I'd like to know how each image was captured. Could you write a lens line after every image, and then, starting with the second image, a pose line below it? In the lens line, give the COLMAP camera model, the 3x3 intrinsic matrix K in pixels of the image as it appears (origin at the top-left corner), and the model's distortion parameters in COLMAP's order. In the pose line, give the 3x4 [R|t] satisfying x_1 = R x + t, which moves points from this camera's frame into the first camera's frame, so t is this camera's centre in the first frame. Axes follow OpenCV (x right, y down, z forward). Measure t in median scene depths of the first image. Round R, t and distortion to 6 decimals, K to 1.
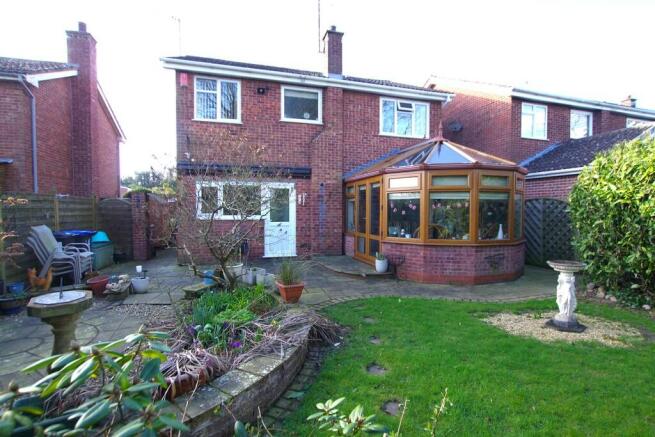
lens RADIAL K [[320.1, 0, 327.5], [0, 320.1, 218.5], [0, 0, 1]] dist [0.002227, 0.000854]
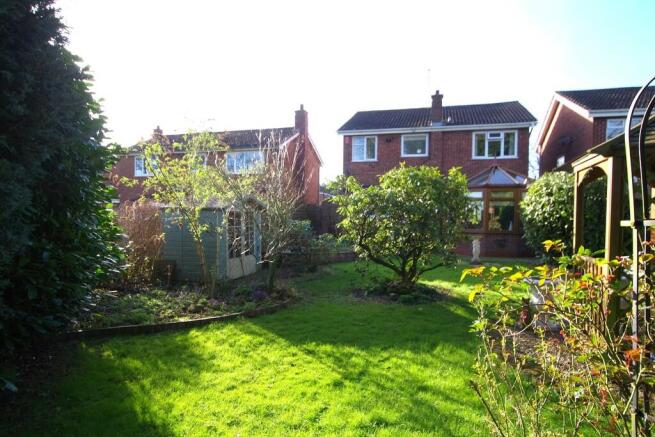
lens RADIAL K [[320.1, 0, 327.5], [0, 320.1, 218.5], [0, 0, 1]] dist [0.002227, 0.000854]
pose [[0.854871, 0.019719, -0.518465, 0.374834], [-0.022814, 0.999740, 0.000407, 0.015989], [0.518338, 0.011480, 0.855099, -0.566393]]
